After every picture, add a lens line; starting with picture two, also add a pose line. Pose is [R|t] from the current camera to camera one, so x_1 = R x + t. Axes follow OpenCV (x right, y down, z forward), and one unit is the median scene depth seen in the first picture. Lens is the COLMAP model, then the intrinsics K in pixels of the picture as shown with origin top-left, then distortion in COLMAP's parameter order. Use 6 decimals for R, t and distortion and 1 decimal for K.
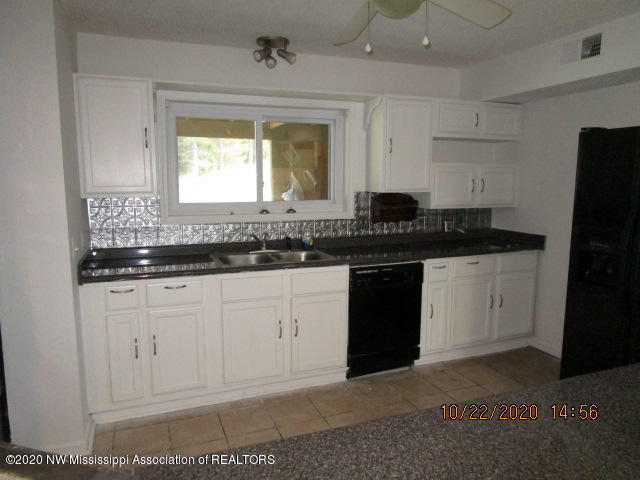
lens RADIAL K [[457.0, 0, 320.0], [0, 457.0, 240.0], [0, 0, 1]] dist [-0.026754, 0.003517]
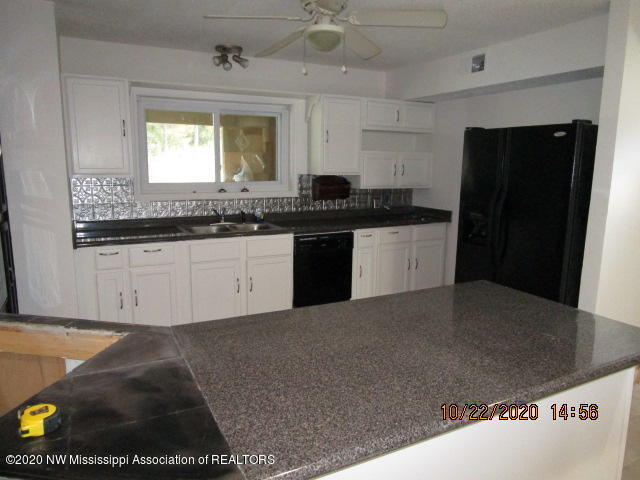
lens RADIAL K [[457.0, 0, 320.0], [0, 457.0, 240.0], [0, 0, 1]] dist [-0.026754, 0.003517]
pose [[0.993429, -0.009371, 0.114069, -0.005520], [0.005218, 0.999314, 0.036655, 0.024360], [-0.114334, -0.035819, 0.992796, -0.214884]]
